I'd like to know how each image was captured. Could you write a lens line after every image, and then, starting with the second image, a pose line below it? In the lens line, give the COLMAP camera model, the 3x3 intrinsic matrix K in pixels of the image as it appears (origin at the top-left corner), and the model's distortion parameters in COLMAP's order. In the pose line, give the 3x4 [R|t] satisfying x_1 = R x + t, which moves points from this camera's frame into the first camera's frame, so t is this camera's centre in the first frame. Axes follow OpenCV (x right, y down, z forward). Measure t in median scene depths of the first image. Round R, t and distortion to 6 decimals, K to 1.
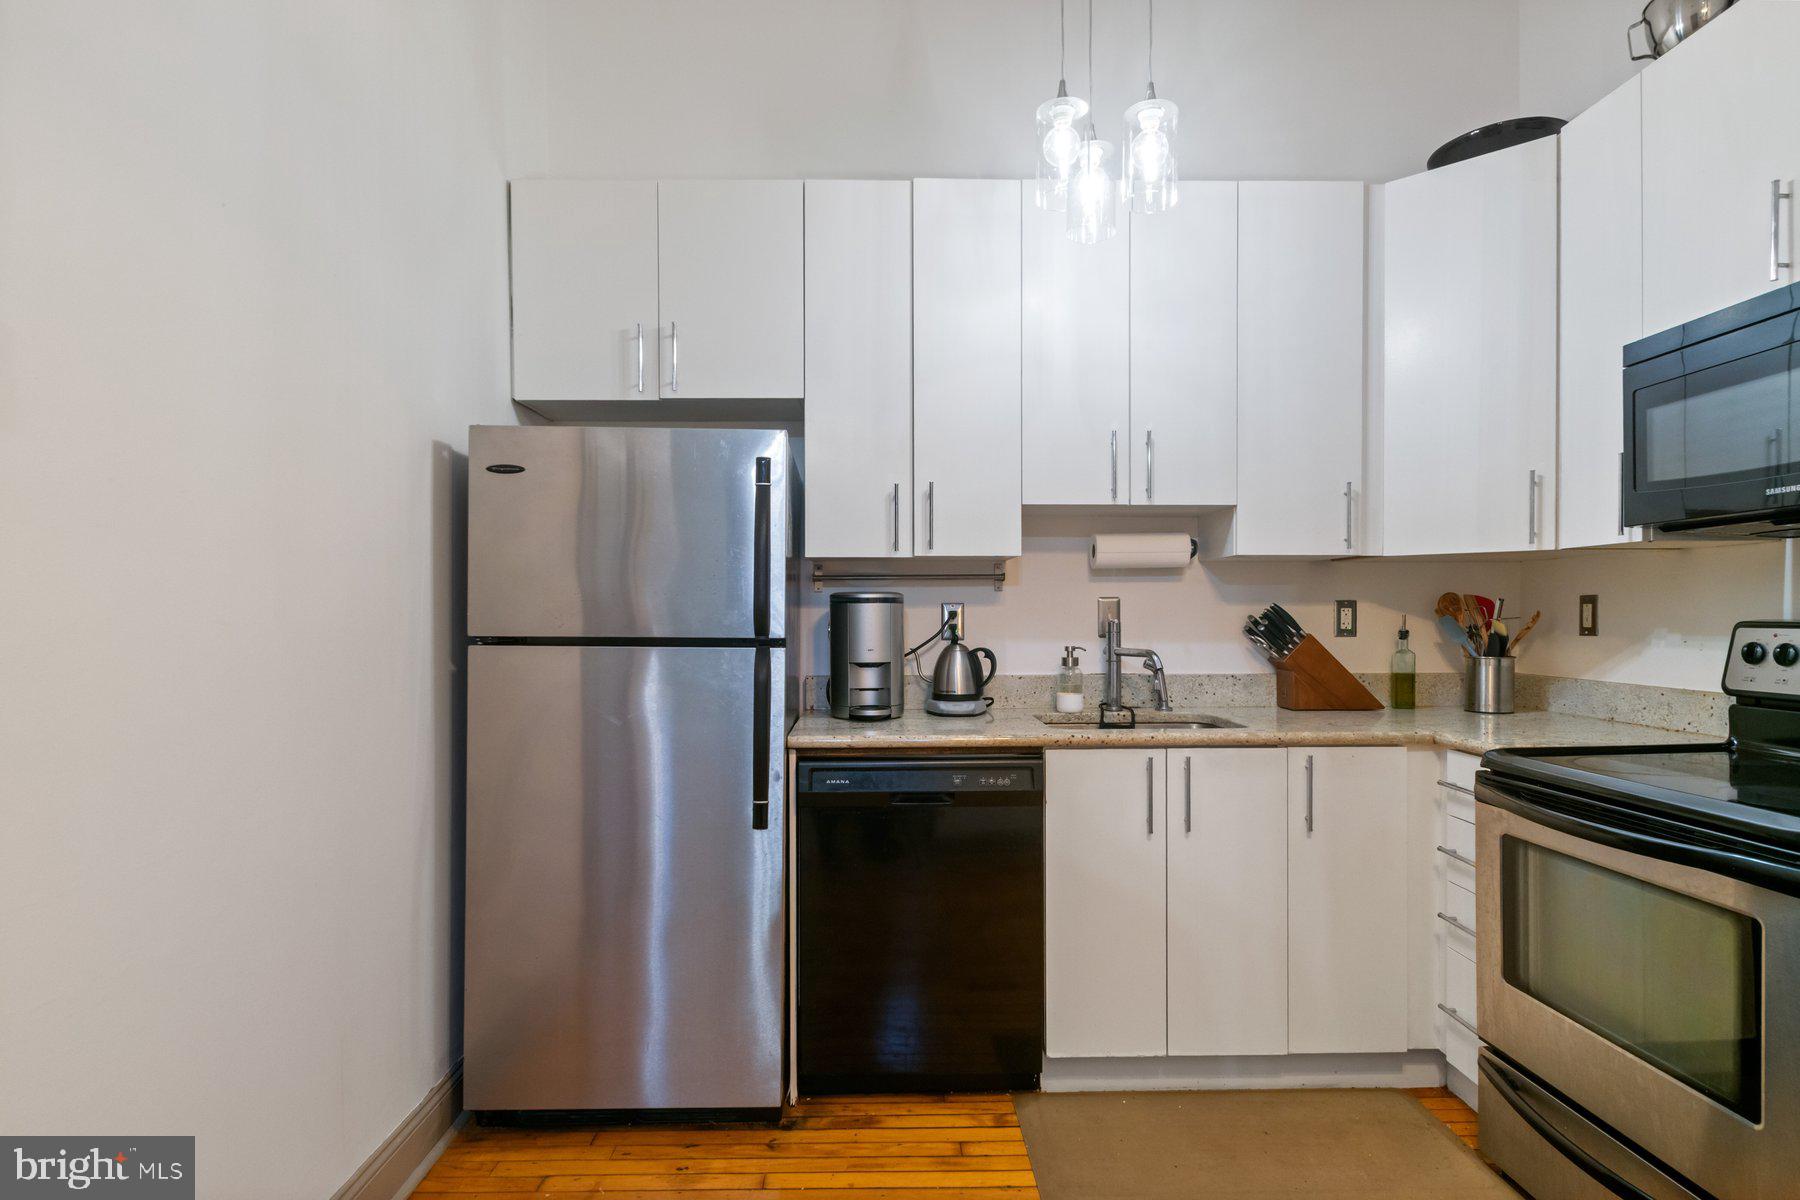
lens RADIAL K [[969.1, 0, 891.7], [0, 969.1, 614.5], [0, 0, 1]] dist [0.005570, -0.009678]
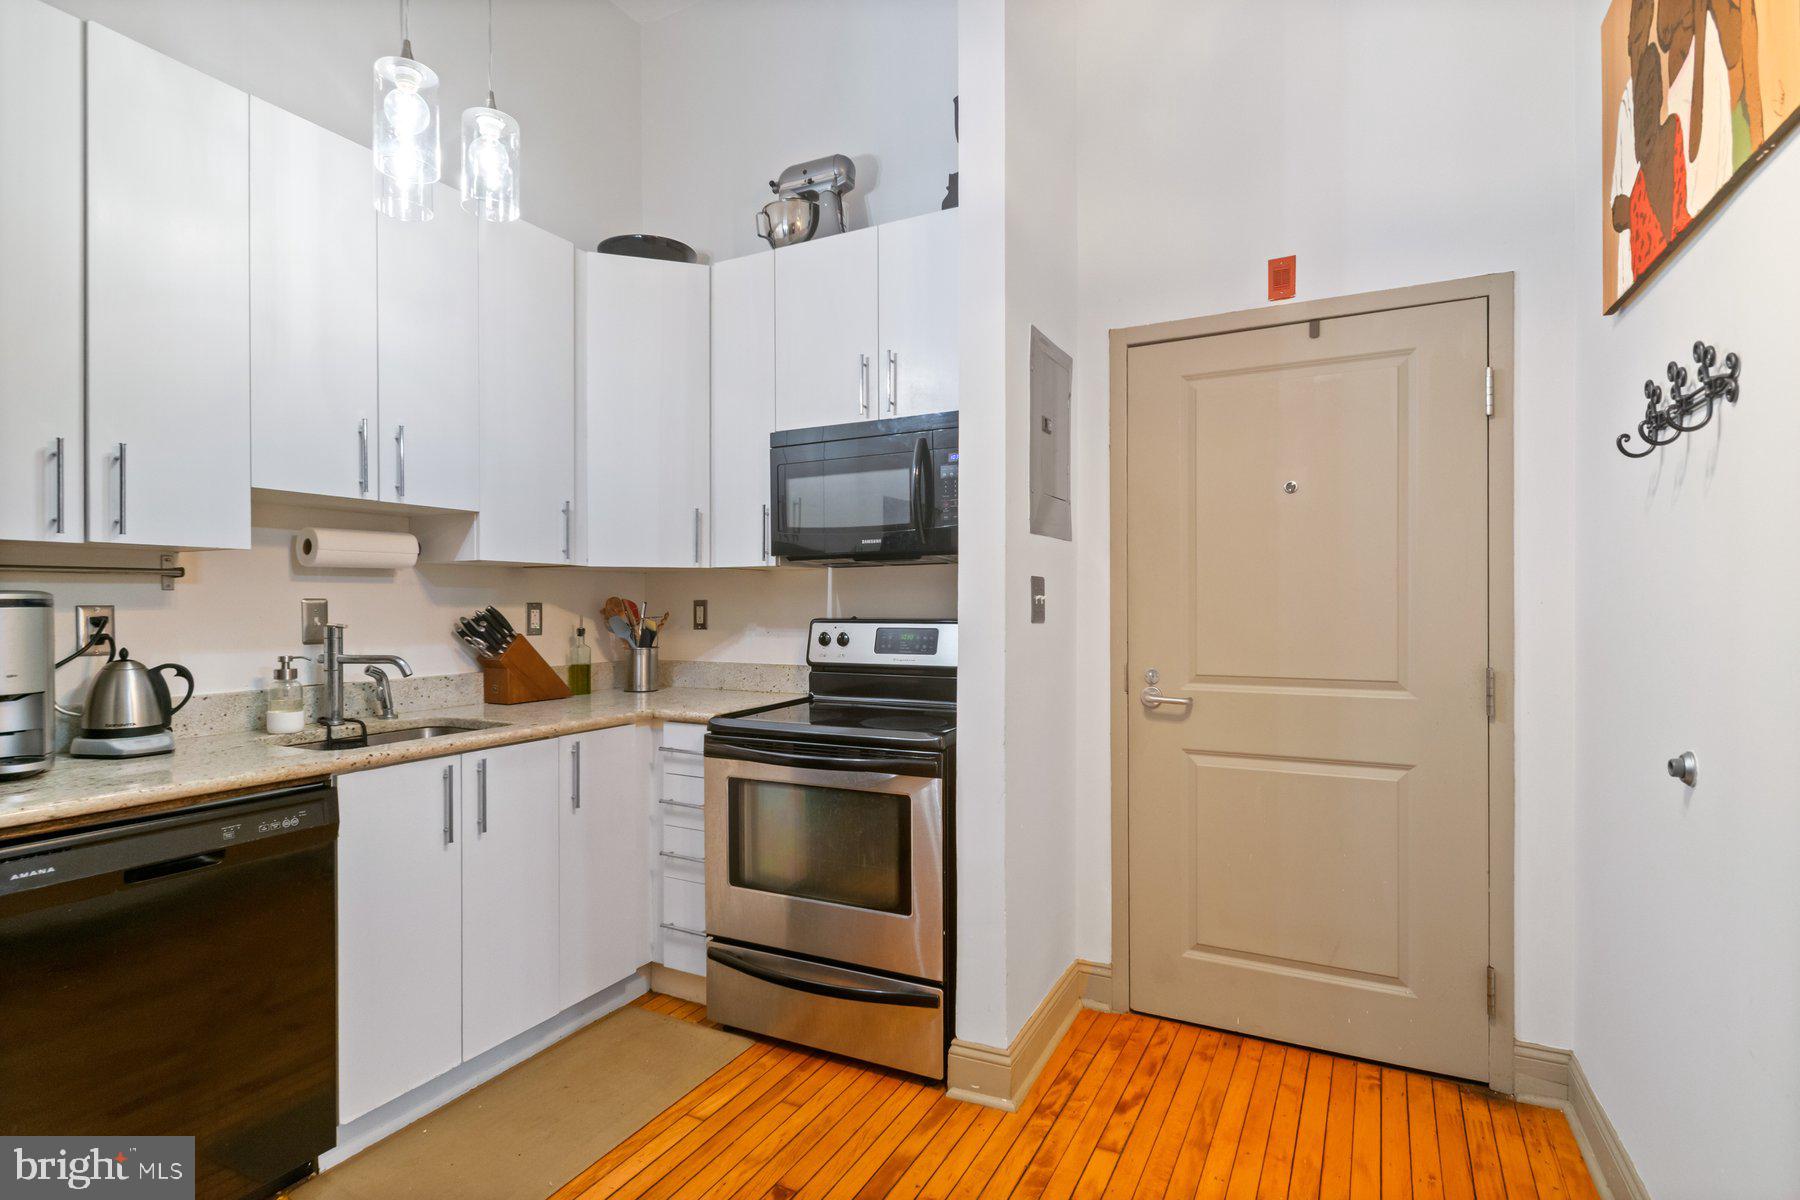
lens RADIAL K [[898.8, 0, 899.8], [0, 898.8, 605.2], [0, 0, 1]] dist [0.000467, -0.001287]
pose [[0.460783, 0.000108, 0.887513, -0.321380], [0.002884, 0.999995, -0.001620, -0.011247], [-0.887508, 0.003306, 0.460780, 0.173450]]
